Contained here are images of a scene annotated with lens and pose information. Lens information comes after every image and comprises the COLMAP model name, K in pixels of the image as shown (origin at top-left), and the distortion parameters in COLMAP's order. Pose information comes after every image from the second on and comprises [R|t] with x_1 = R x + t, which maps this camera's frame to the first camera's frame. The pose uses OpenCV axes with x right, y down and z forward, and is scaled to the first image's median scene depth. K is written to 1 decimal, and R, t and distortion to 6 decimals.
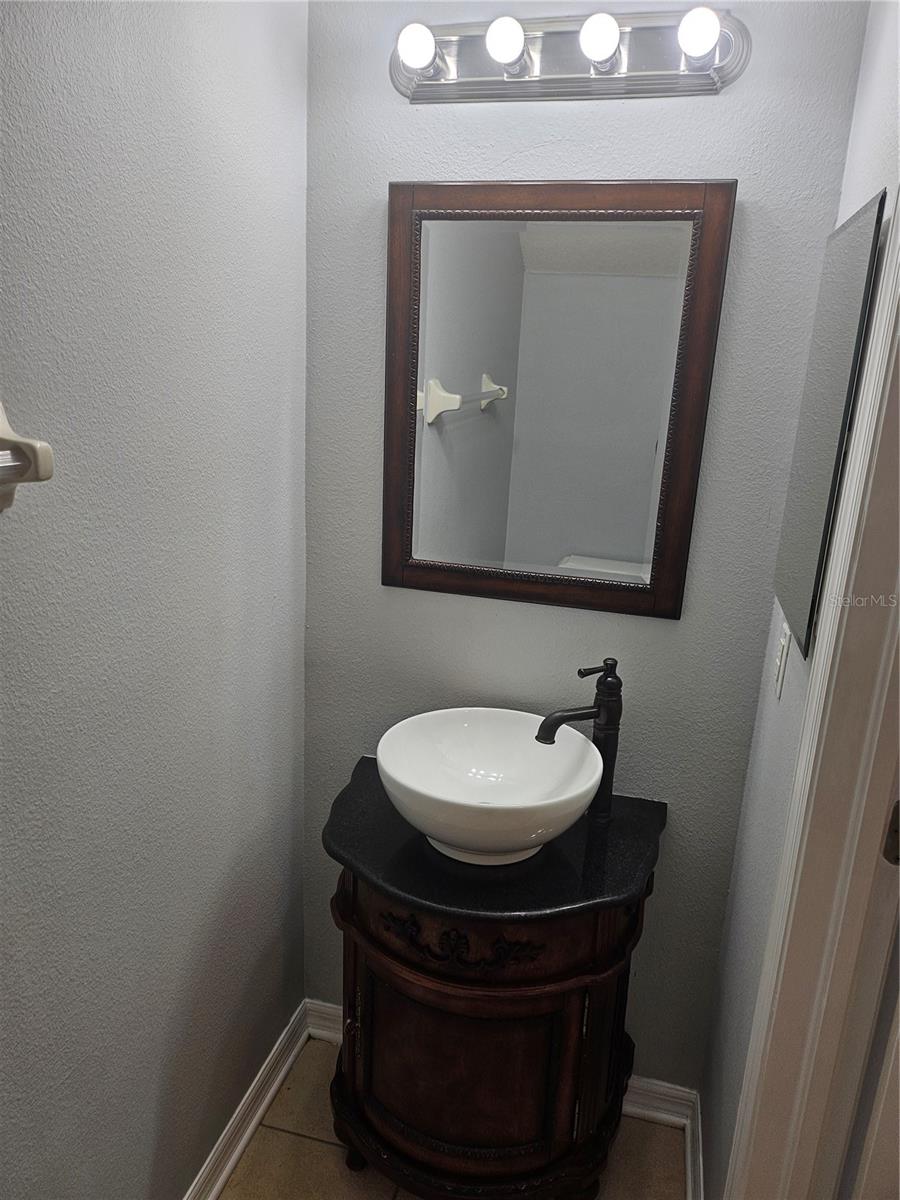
lens RADIAL K [[842.7, 0, 448.7], [0, 842.7, 625.3], [0, 0, 1]] dist [0.075424, -0.103330]
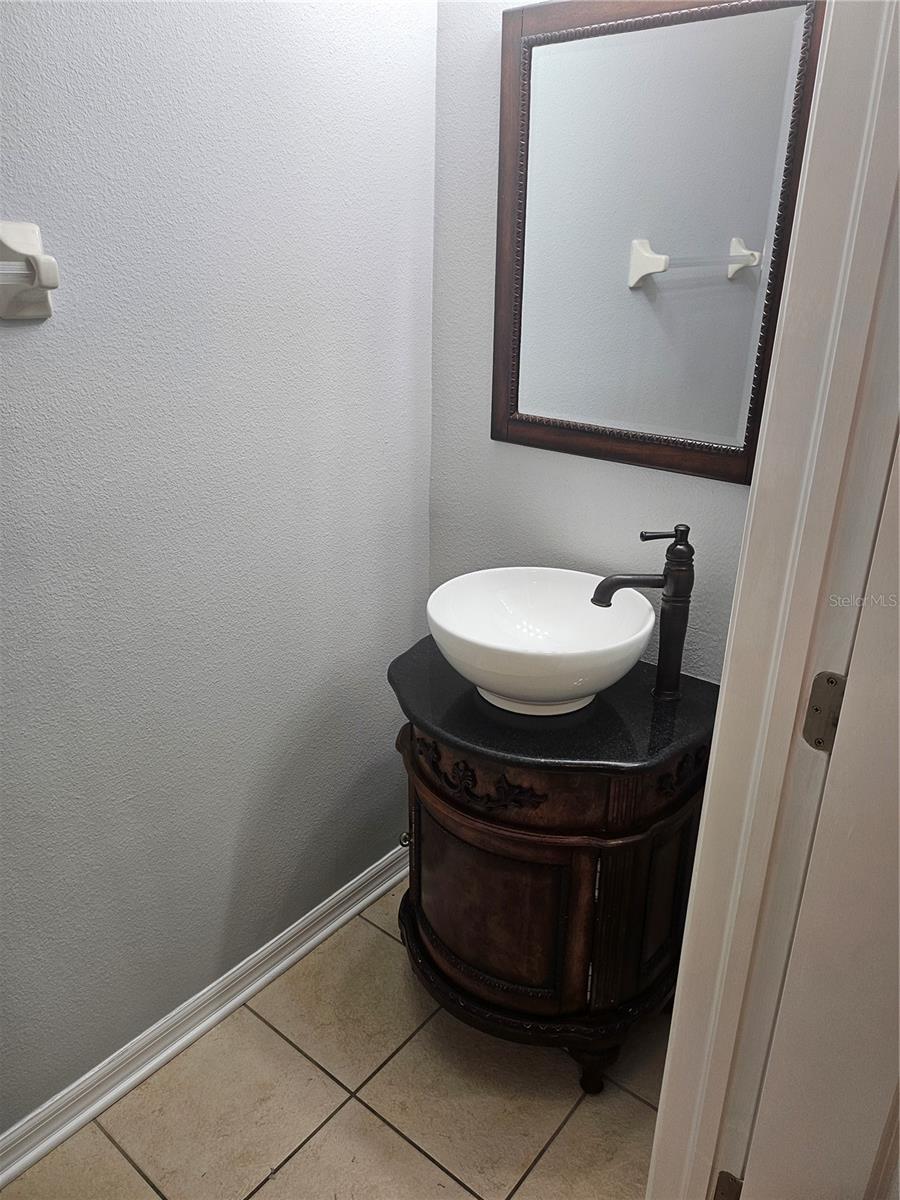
lens RADIAL K [[835.7, 0, 454.9], [0, 835.7, 607.4], [0, 0, 1]] dist [0.054183, -0.067520]
pose [[0.908613, 0.130315, -0.396788, 0.344205], [-0.096731, 0.989904, 0.103603, 0.058696], [0.406283, -0.055753, 0.912045, 0.060459]]
